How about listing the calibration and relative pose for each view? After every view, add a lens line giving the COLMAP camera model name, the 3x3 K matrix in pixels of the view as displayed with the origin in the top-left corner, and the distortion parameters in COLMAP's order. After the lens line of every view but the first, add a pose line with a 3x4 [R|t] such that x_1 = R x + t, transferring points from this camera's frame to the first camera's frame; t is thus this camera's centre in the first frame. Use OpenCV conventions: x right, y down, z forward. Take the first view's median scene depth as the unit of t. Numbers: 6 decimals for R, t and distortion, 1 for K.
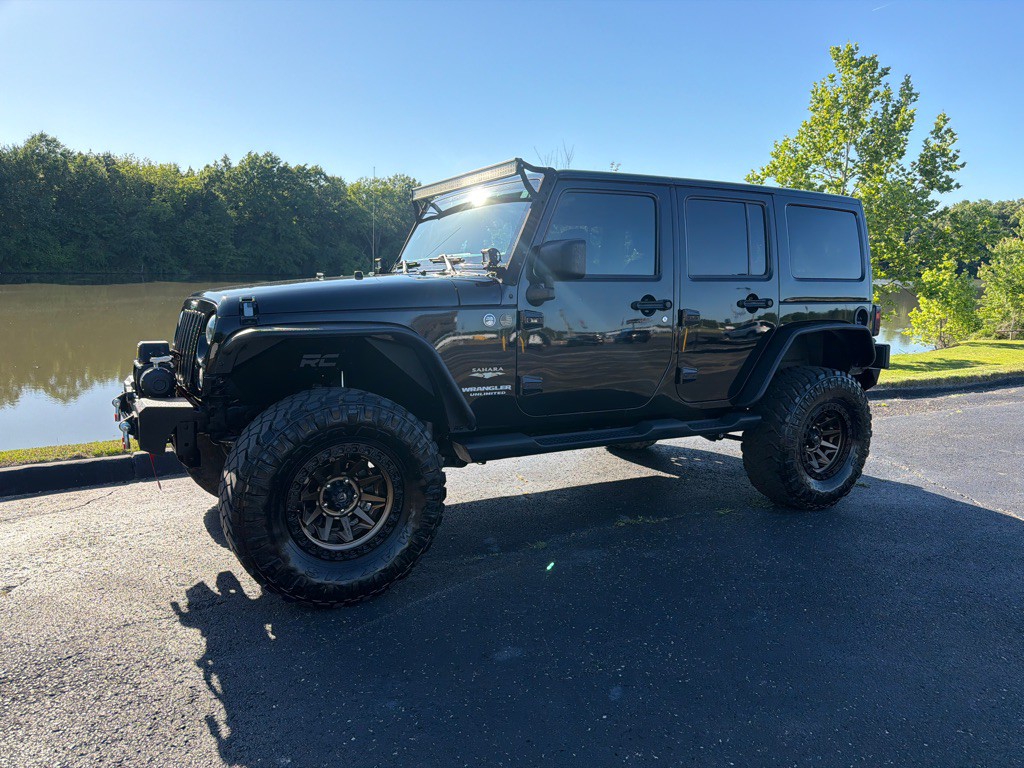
lens RADIAL K [[730.9, 0, 518.1], [0, 730.9, 383.3], [0, 0, 1]] dist [0.019439, -0.023458]
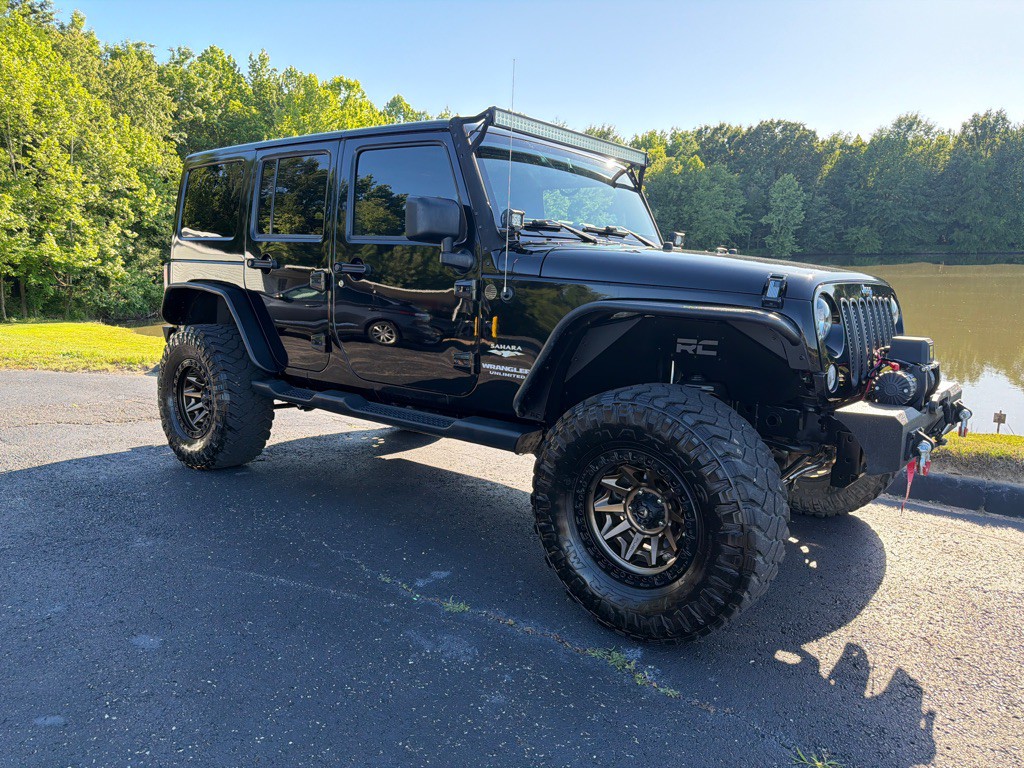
lens RADIAL K [[730.9, 0, 509.4], [0, 730.9, 384.8], [0, 0, 1]] dist [0.019439, -0.023458]
pose [[0.353841, 0.154900, -0.922390, 0.188898], [-0.129062, 0.984843, 0.115878, -0.020338], [0.926358, 0.078043, 0.368469, 0.160961]]
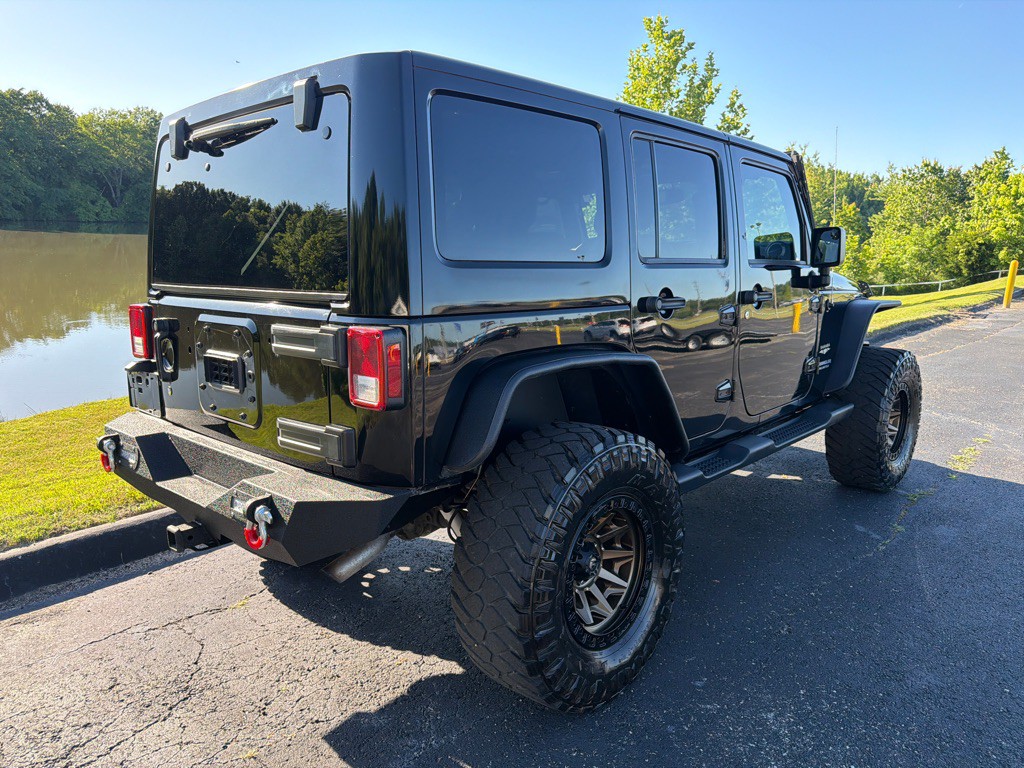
lens RADIAL K [[730.9, 0, 517.1], [0, 730.9, 379.7], [0, 0, 1]] dist [0.019439, -0.023458]
pose [[0.953232, -0.046162, 0.298692, -0.109988], [0.028234, 0.997546, 0.064063, -0.017784], [-0.300916, -0.052633, 0.952197, 0.061924]]
